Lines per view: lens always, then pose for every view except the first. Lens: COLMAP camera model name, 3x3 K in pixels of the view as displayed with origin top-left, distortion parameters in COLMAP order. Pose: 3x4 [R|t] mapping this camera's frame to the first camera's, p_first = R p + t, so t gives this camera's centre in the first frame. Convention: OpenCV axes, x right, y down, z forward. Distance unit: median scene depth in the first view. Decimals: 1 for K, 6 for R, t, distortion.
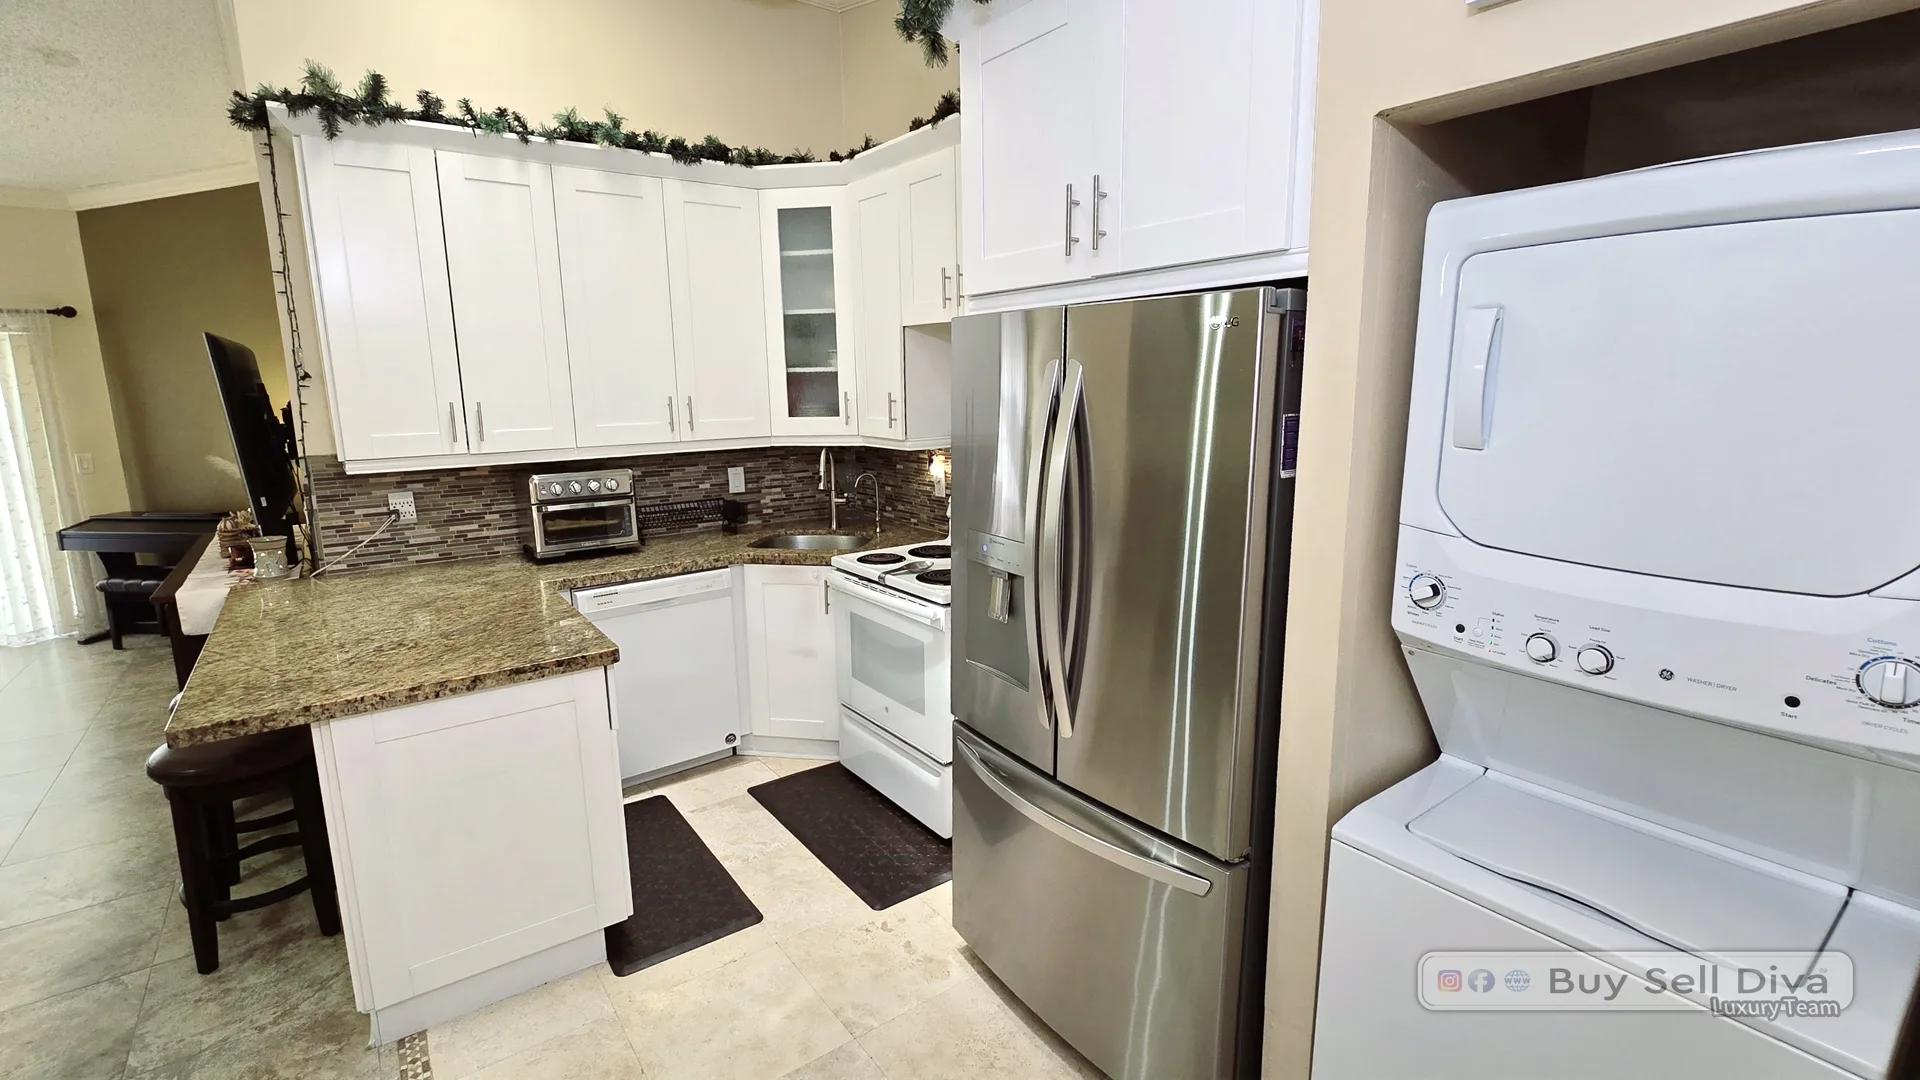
lens RADIAL K [[828.3, 0, 956.6], [0, 828.3, 531.7], [0, 0, 1]] dist [-0.000307, 0.000098]
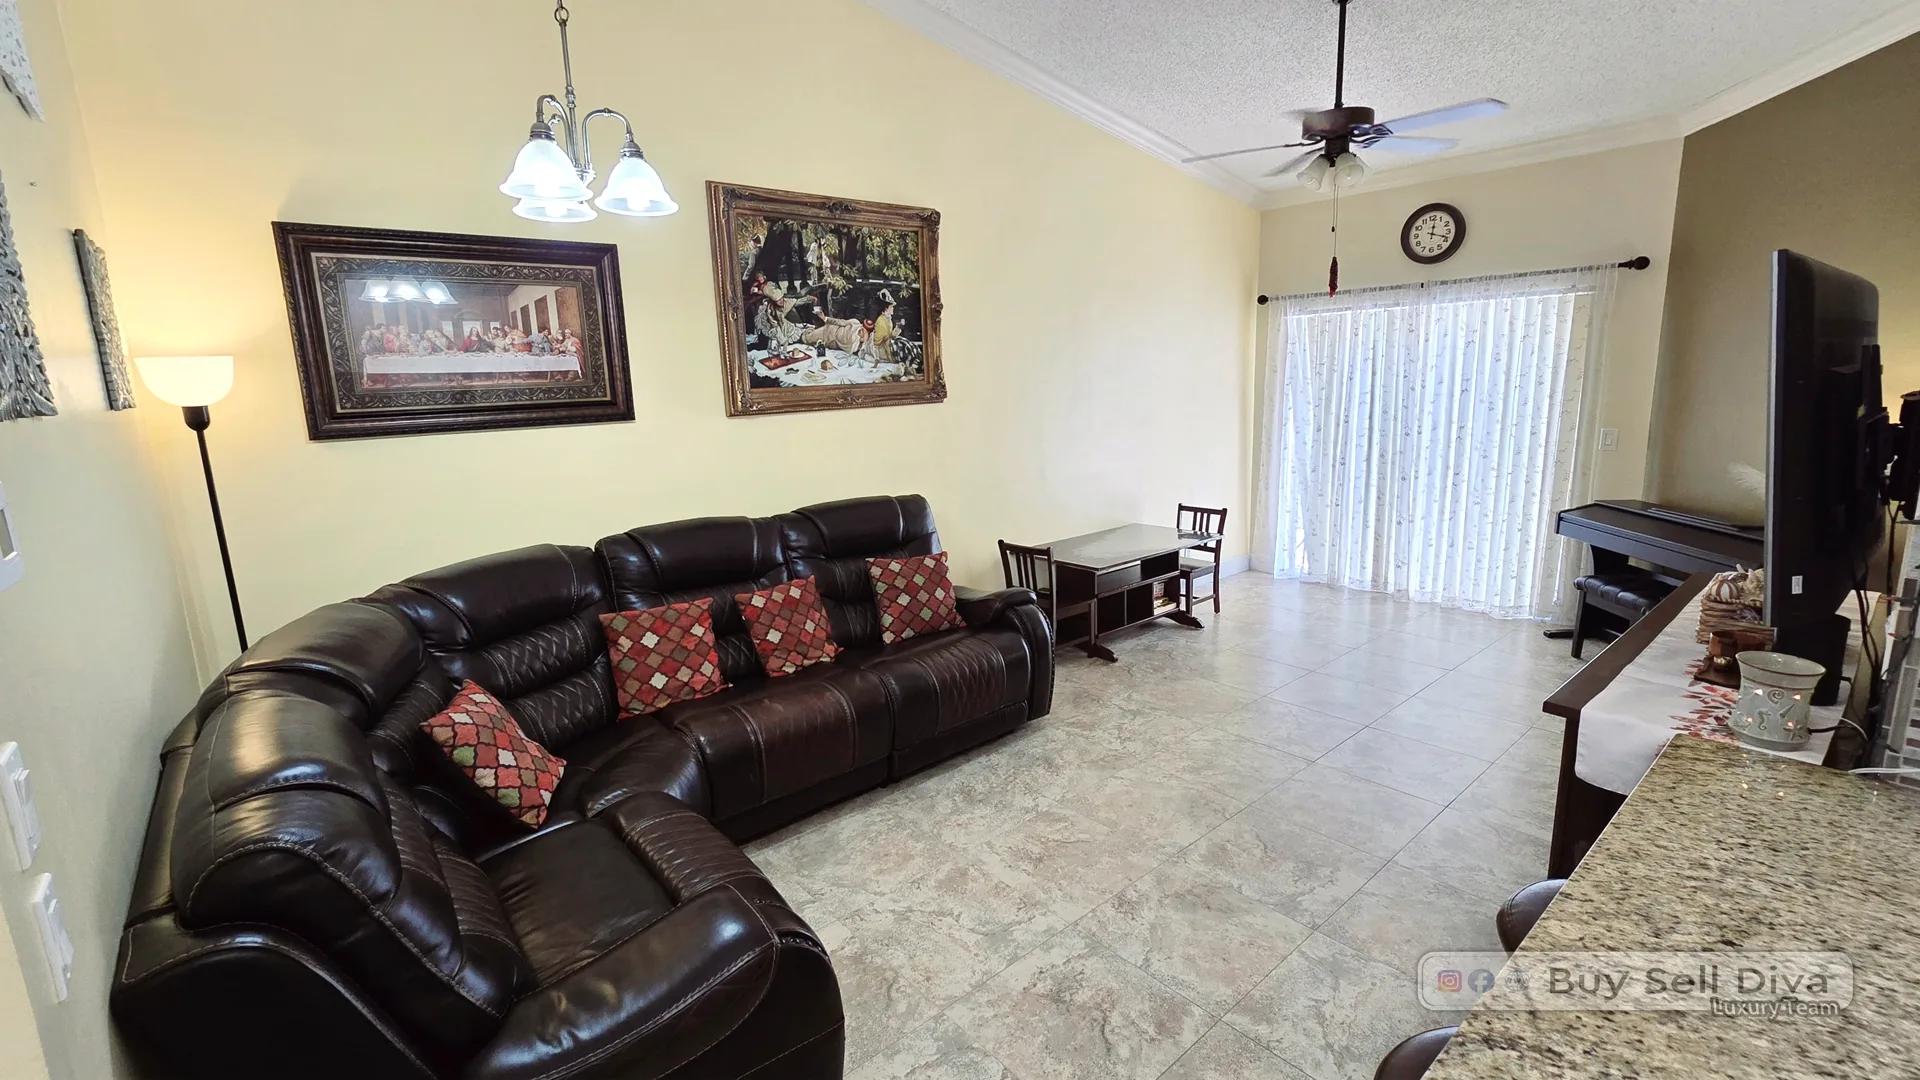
lens RADIAL K [[828.3, 0, 956.6], [0, 828.3, 531.7], [0, 0, 1]] dist [-0.000307, 0.000098]
pose [[0.061049, 0.195099, -0.978882, -0.227043], [-0.145284, 0.972003, 0.184667, -0.051558], [0.987505, 0.130942, 0.087684, 0.266235]]
